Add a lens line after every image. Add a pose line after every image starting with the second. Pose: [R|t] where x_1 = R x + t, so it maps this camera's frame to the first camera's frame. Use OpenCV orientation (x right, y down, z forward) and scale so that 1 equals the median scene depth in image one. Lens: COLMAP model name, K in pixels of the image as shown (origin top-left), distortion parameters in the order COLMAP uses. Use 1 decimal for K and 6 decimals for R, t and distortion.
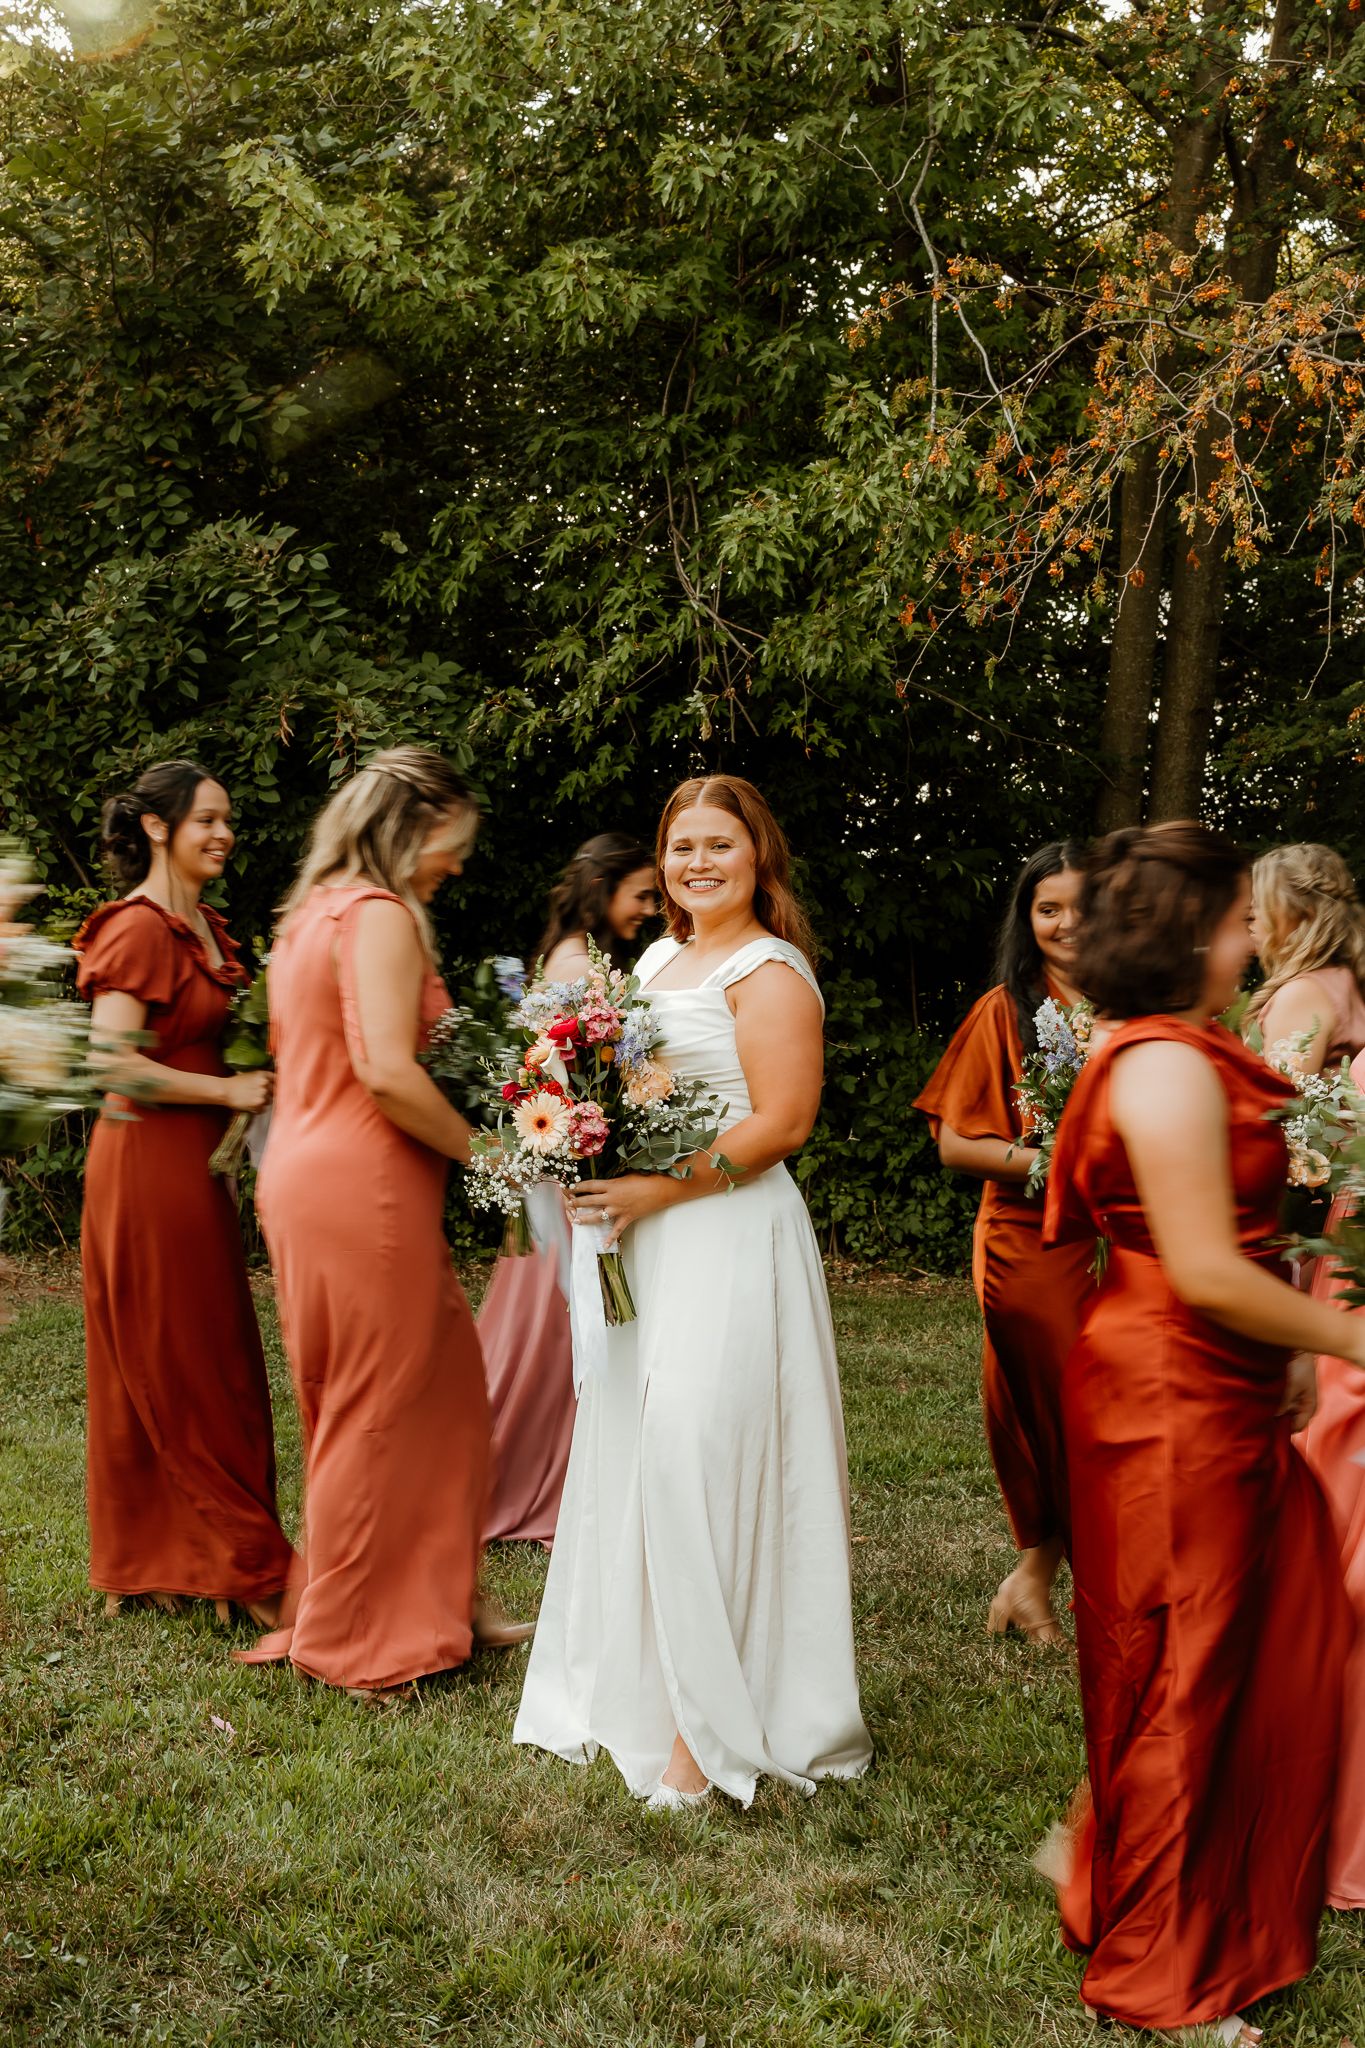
lens RADIAL K [[2854.0, 0, 682.5], [0, 2854.0, 1024.0], [0, 0, 1]] dist [-0.018833, -0.025219]
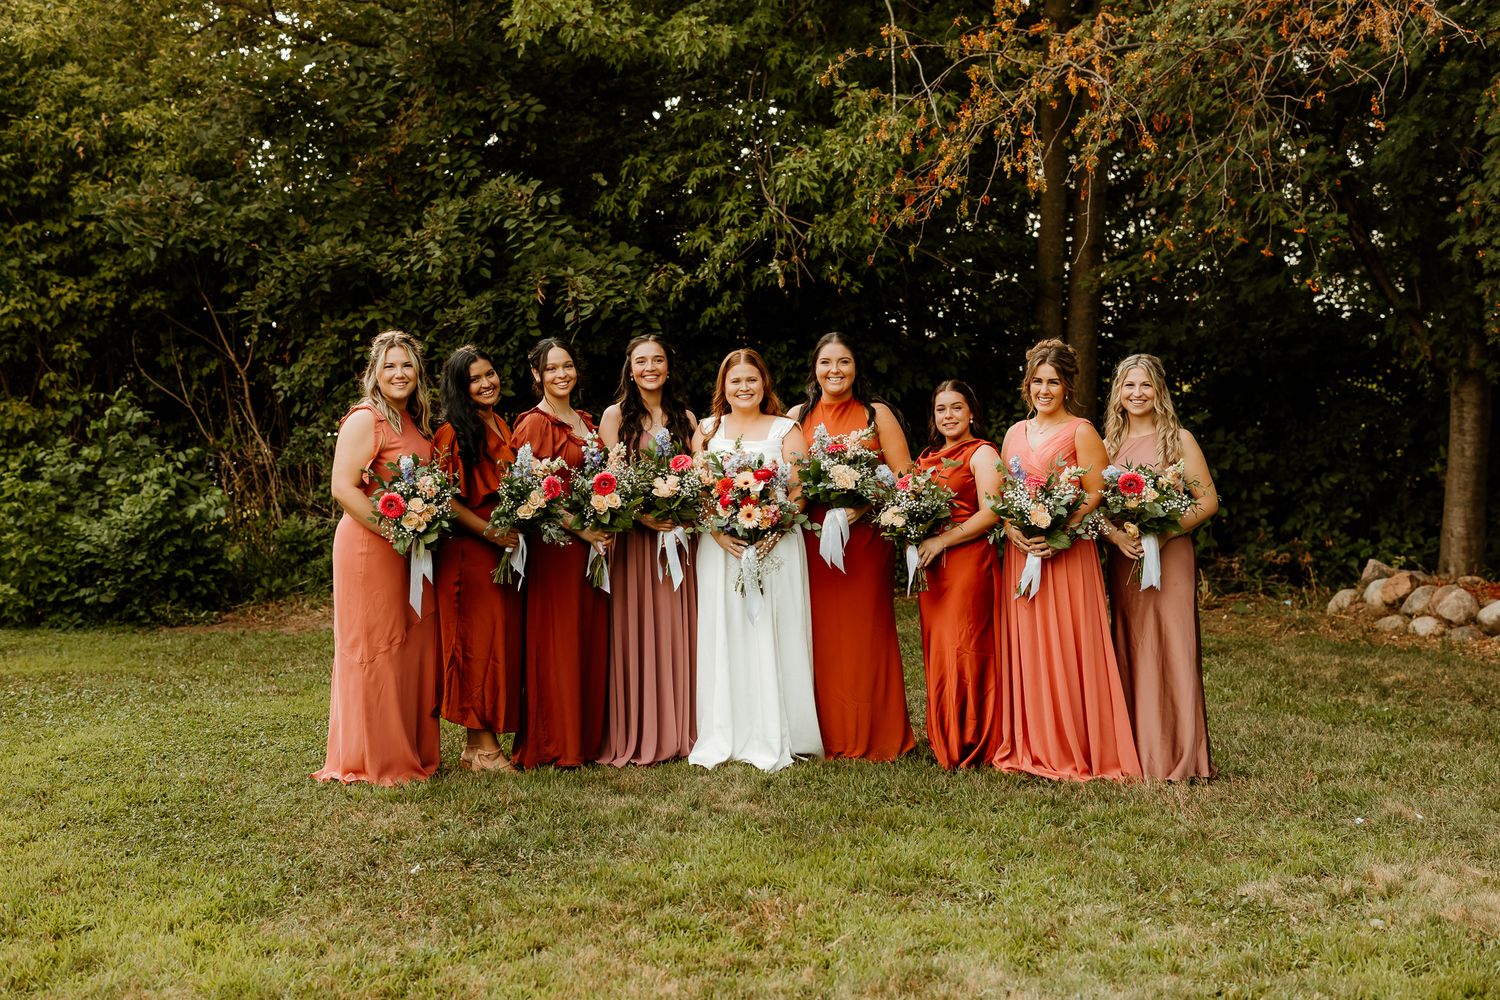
lens RADIAL K [[2209.4, 0, 750.0], [0, 2209.4, 500.0], [0, 0, 1]] dist [-0.001516, -0.004121]
pose [[0.996888, -0.044203, -0.065274, 0.071069], [0.045687, 0.998726, 0.021418, 0.000070], [0.064244, -0.024333, 0.997638, -0.345773]]
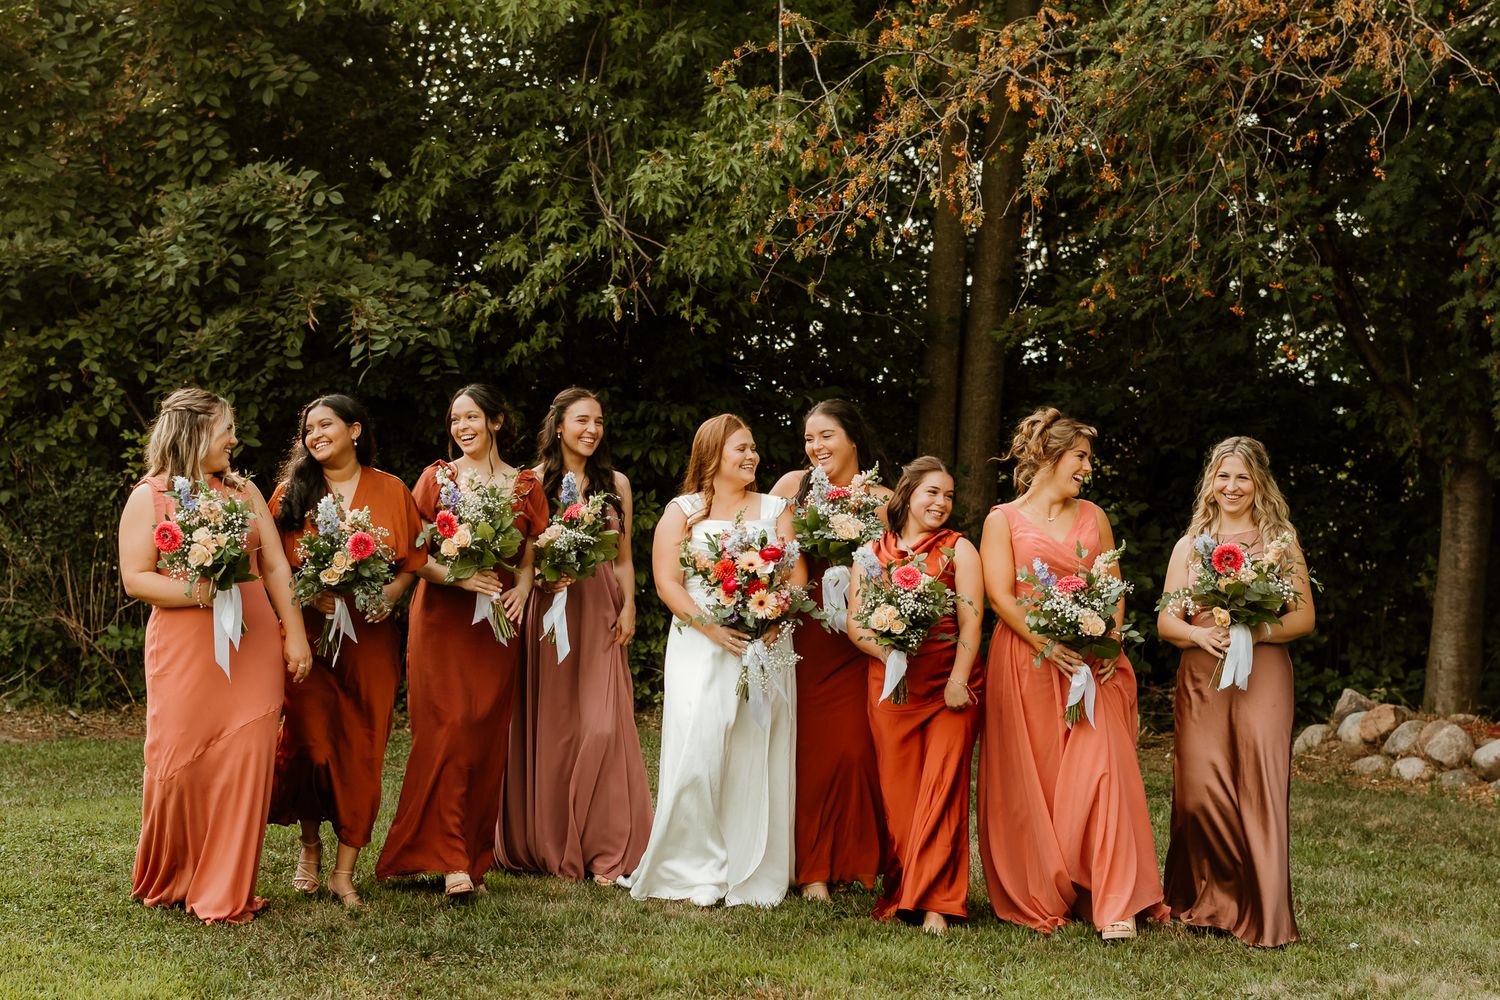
lens RADIAL K [[3468.0, 0, 750.0], [0, 3468.0, 500.0], [0, 0, 1]] dist [-0.005718, -0.270500]
pose [[0.998557, -0.008490, 0.053024, -0.017111], [0.009018, 0.999912, -0.009716, 0.002179], [-0.052936, 0.010180, 0.998546, -0.648356]]
